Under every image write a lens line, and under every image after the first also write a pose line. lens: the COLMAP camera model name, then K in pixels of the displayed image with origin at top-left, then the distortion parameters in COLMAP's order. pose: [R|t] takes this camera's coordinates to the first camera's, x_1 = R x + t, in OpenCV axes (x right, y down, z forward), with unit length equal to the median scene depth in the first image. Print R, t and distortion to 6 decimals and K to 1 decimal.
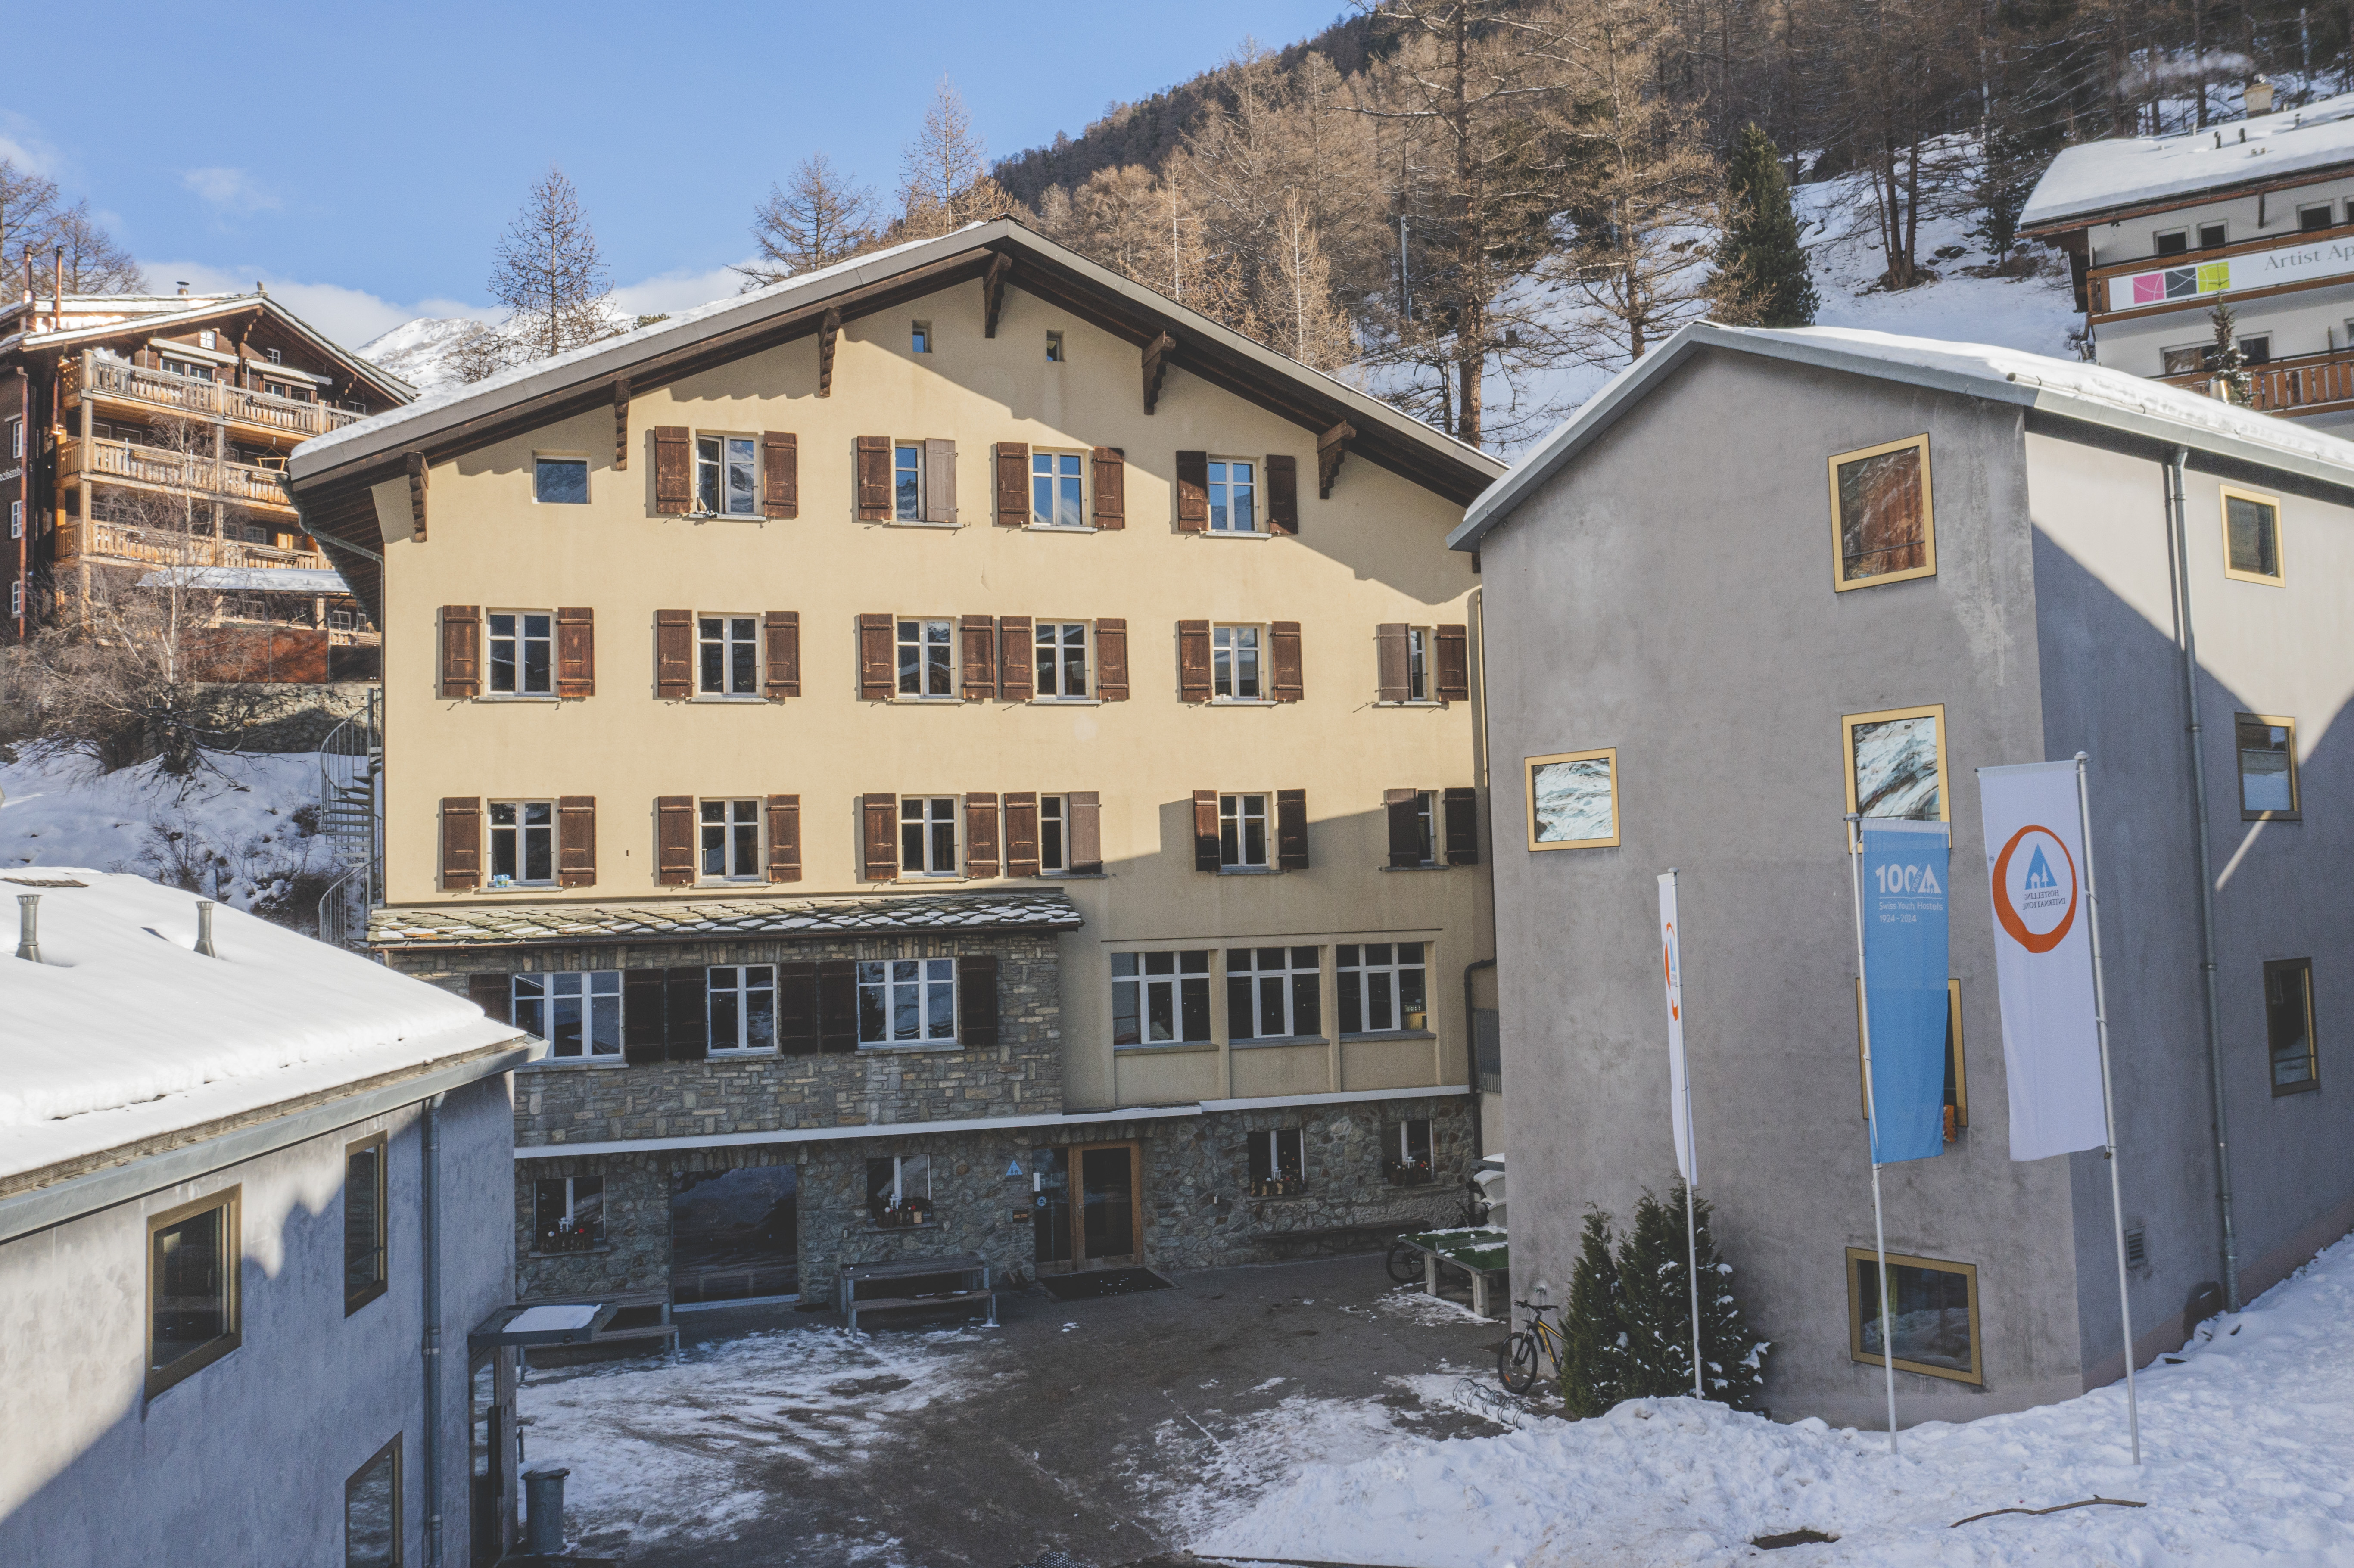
lens RADIAL K [[1877.0, 0, 1177.0], [0, 1877.0, 784.0], [0, 0, 1]] dist [0.000167, 0.001930]
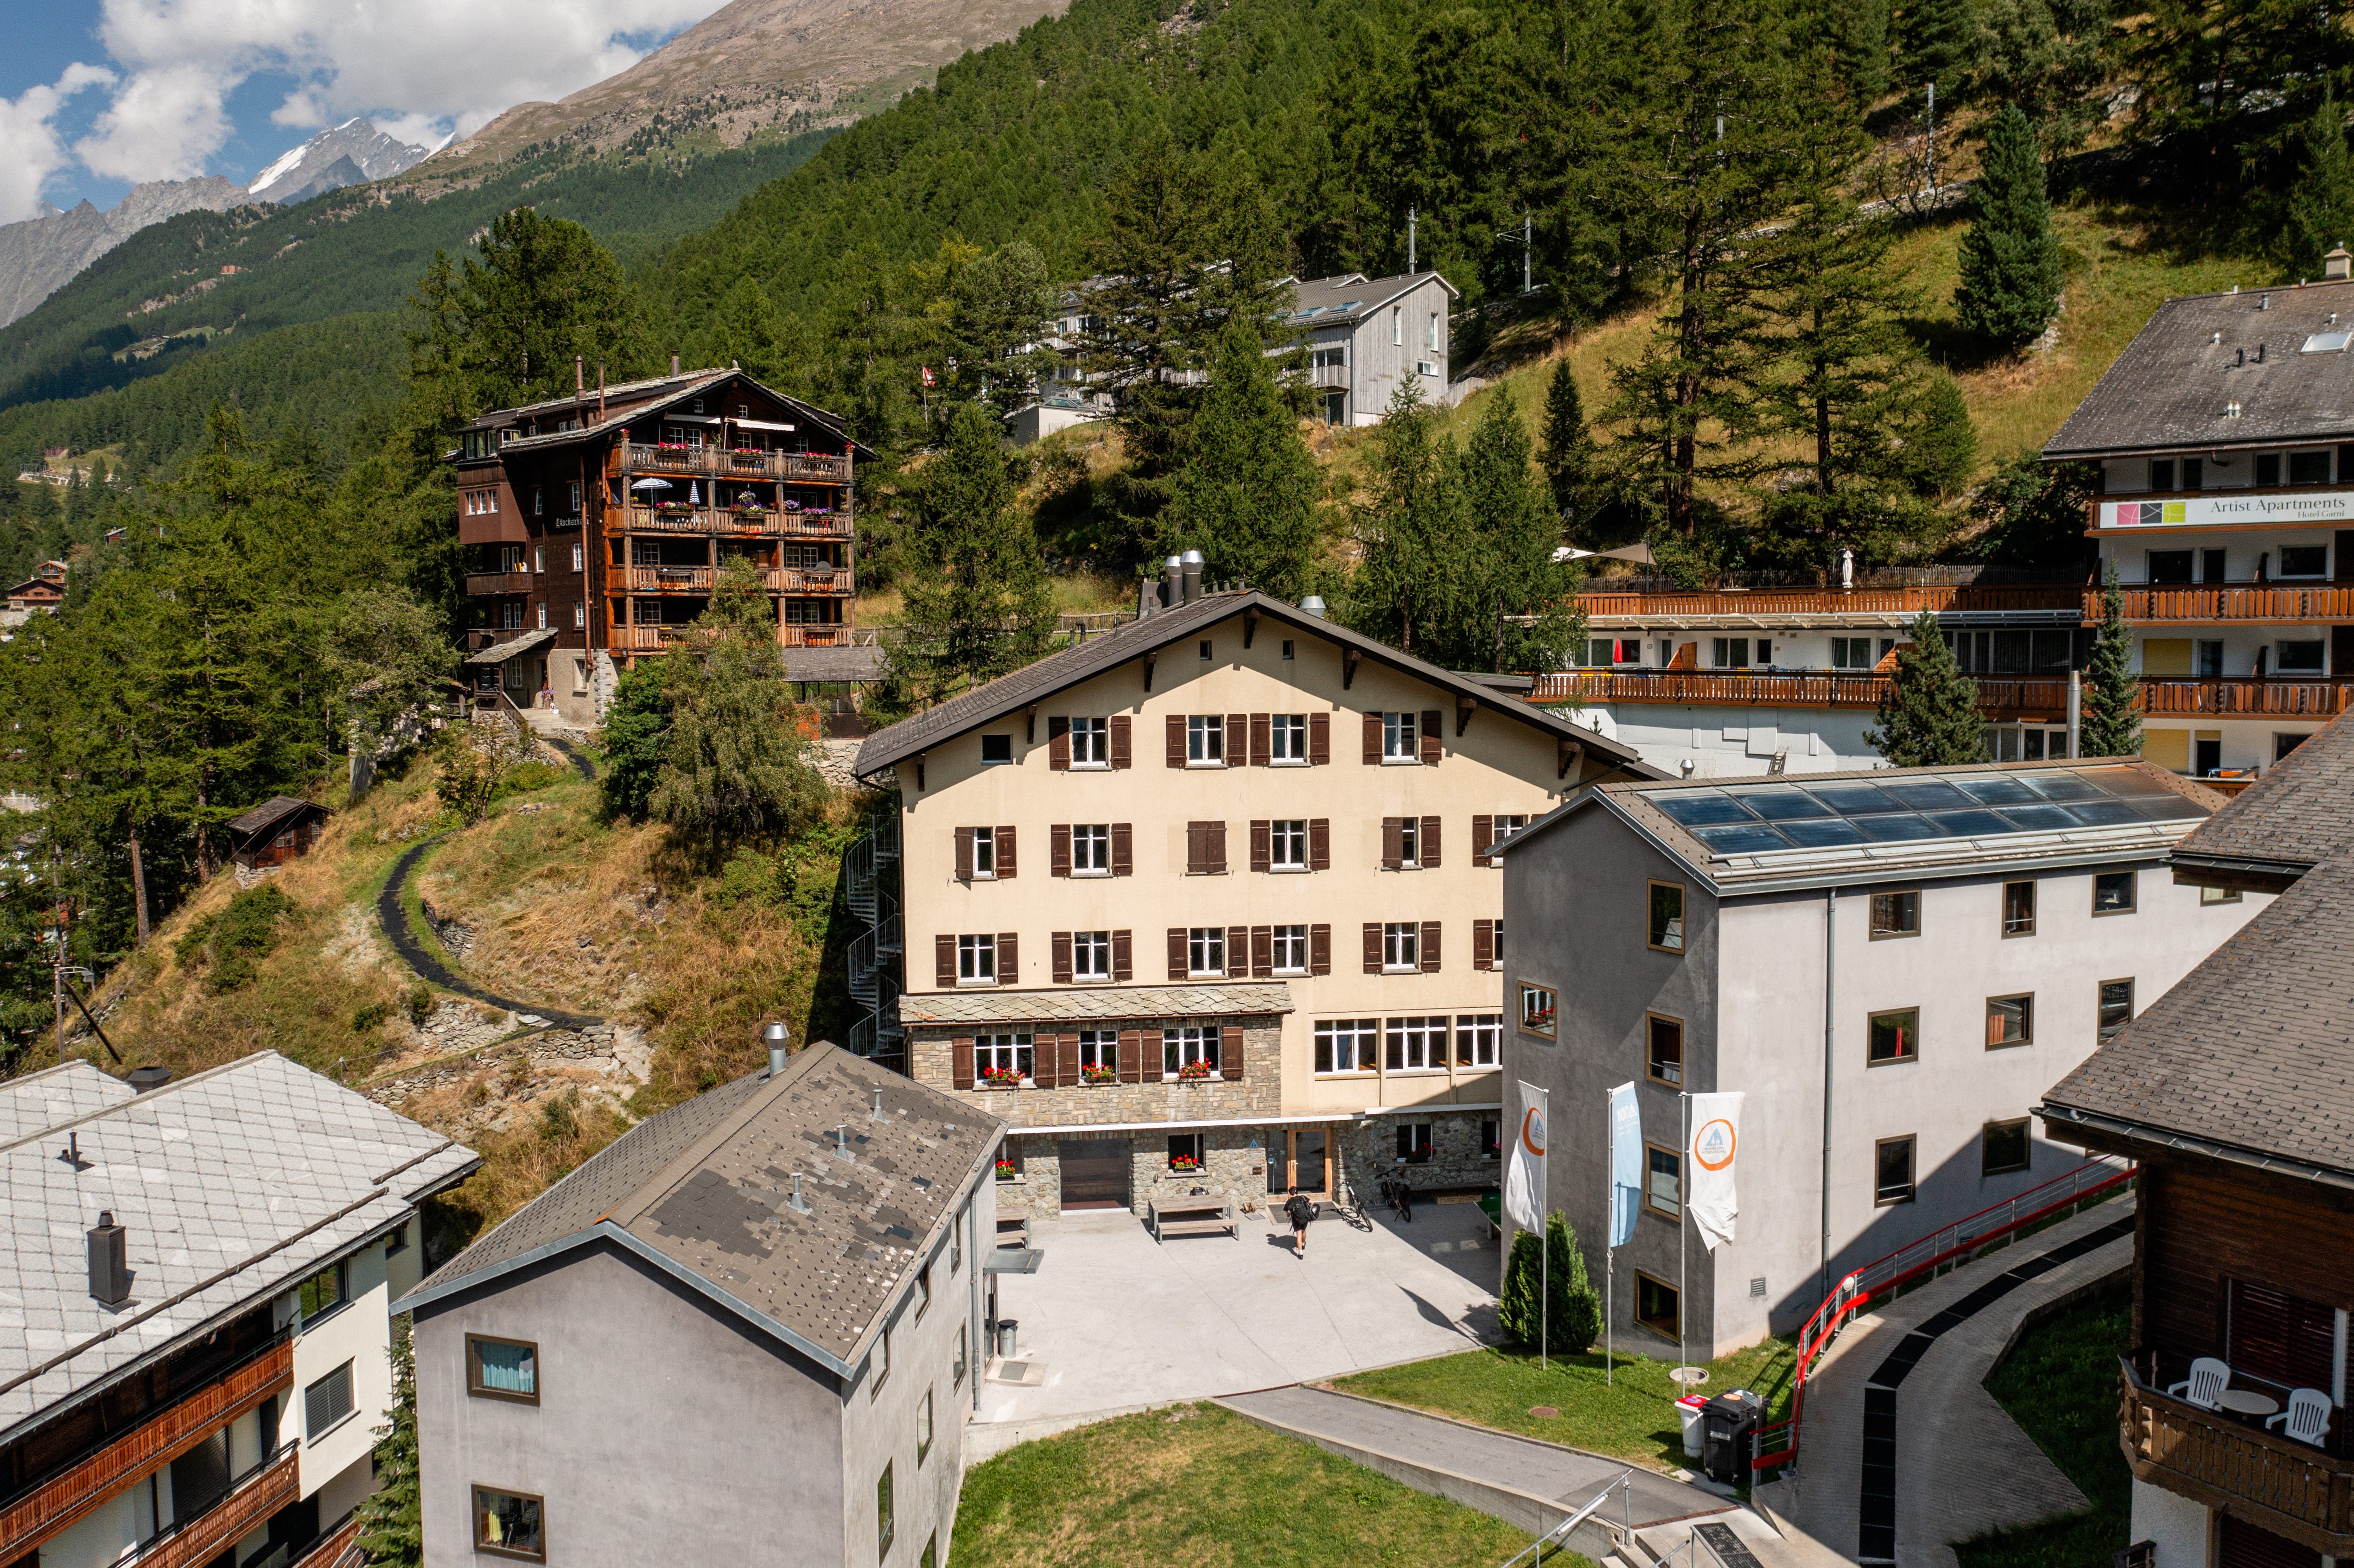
lens RADIAL K [[2008.8, 0, 1177.0], [0, 2008.8, 784.0], [0, 0, 1]] dist [-0.017055, -0.005423]
pose [[0.983034, 0.034597, -0.180130, 0.162369], [-0.007551, 0.988851, 0.148715, -0.390542], [0.183267, -0.144832, 0.972336, -0.742487]]
